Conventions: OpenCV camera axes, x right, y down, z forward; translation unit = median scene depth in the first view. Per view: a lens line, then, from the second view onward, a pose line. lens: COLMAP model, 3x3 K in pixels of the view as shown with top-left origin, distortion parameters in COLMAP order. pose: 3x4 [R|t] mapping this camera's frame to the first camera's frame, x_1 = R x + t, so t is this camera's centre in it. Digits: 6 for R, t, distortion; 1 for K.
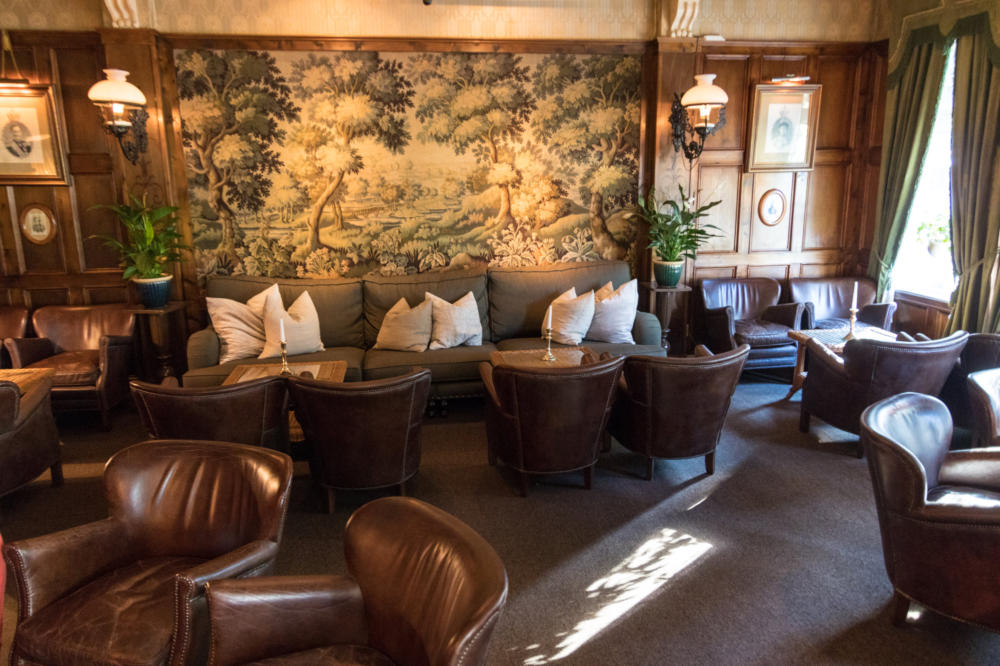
lens RADIAL K [[712.5, 0, 501.6], [0, 712.5, 332.2], [0, 0, 1]] dist [-0.002334, 0.001982]
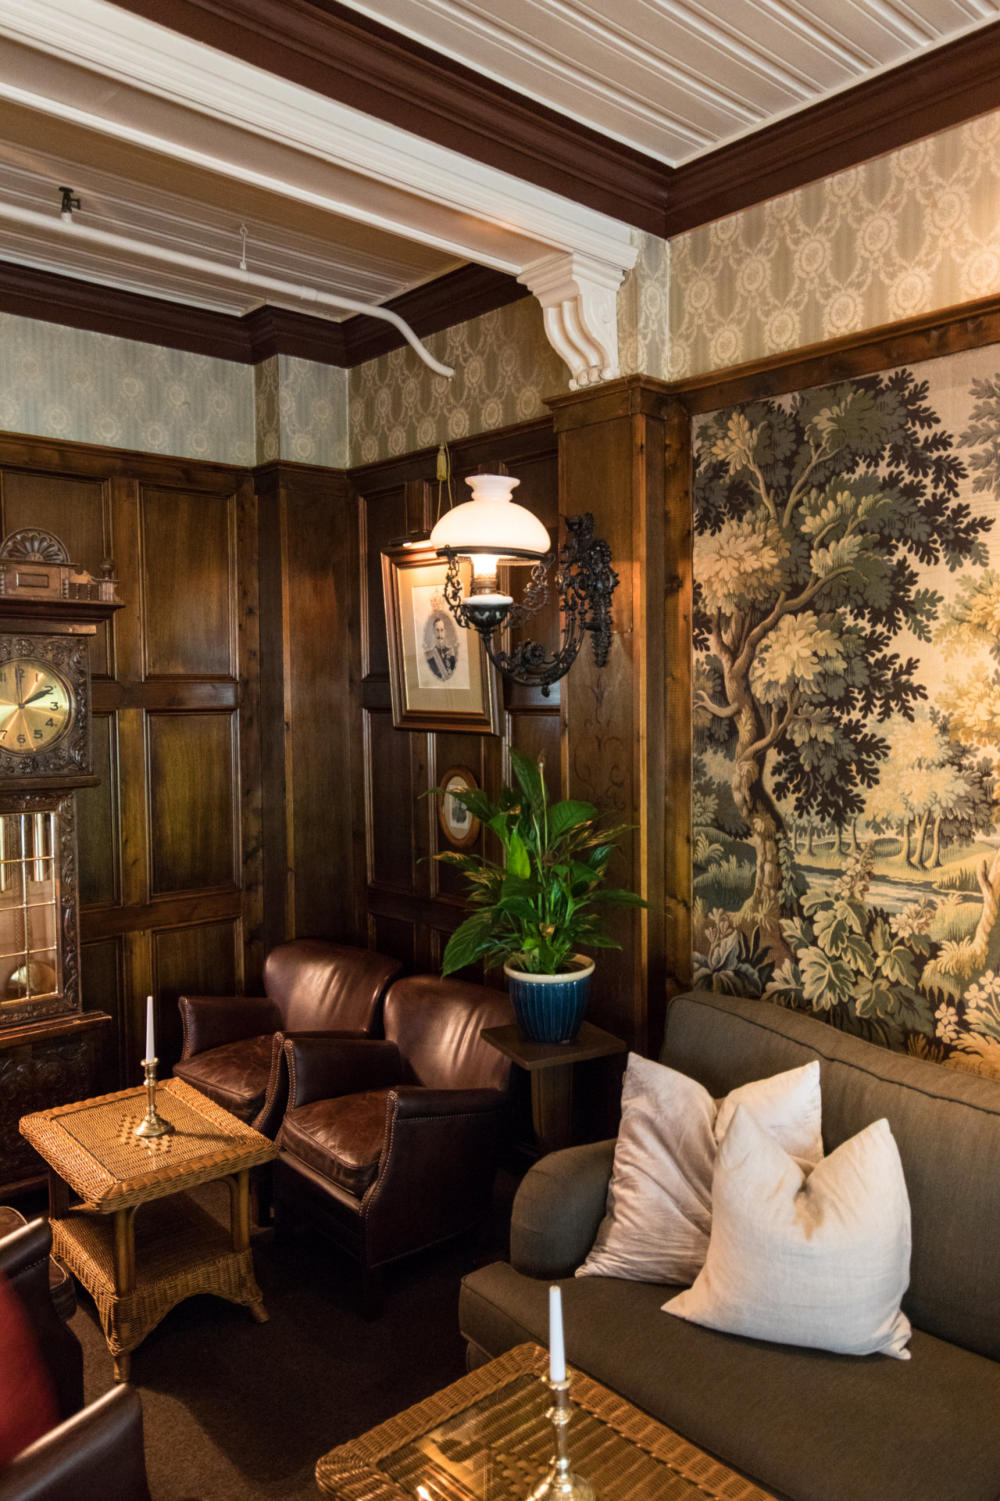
lens RADIAL K [[1069.4, 0, 501.3], [0, 1069.4, 753.2], [0, 0, 1]] dist [-0.002334, 0.001982]
pose [[0.561510, 0.053239, -0.825755, -0.007990], [-0.179329, 0.982041, -0.058627, -0.146880], [0.807804, 0.181002, 0.560973, 0.579041]]
